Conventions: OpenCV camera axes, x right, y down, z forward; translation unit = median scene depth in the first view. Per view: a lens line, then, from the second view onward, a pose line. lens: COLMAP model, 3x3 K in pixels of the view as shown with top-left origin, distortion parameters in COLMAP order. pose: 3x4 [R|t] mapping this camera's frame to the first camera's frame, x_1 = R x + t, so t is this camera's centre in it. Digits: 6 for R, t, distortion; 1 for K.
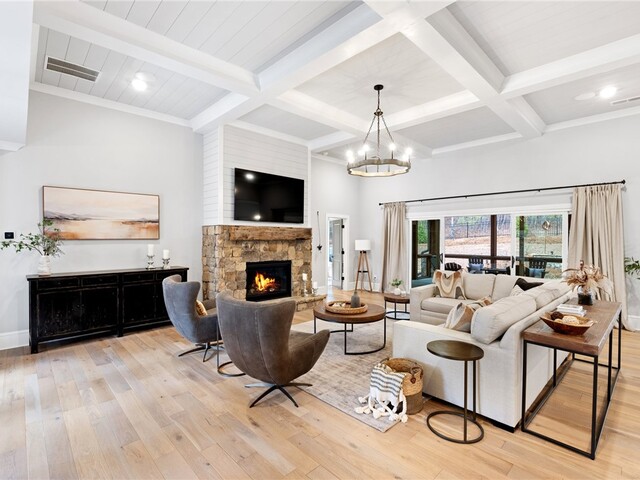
lens RADIAL K [[313.9, 0, 320.0], [0, 313.9, 237.7], [0, 0, 1]] dist [0.004818, -0.000395]
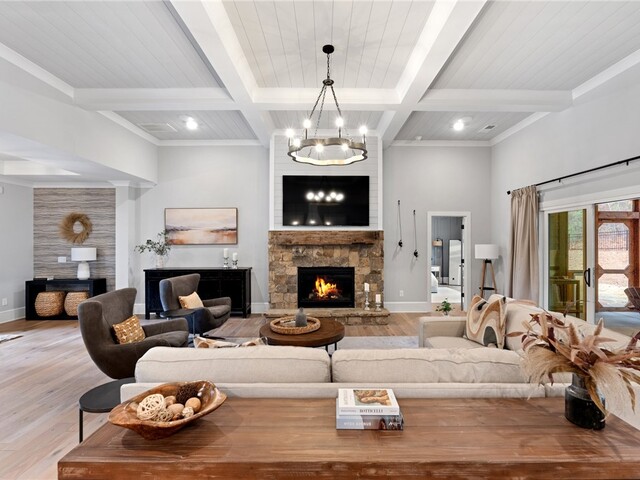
lens RADIAL K [[313.9, 0, 323.1], [0, 313.9, 238.7], [0, 0, 1]] dist [0.004818, -0.000395]
pose [[0.733518, -0.010600, -0.679588, 0.486981], [0.005304, 0.999937, -0.009872, -0.001934], [0.679650, 0.003636, 0.733528, 0.295732]]
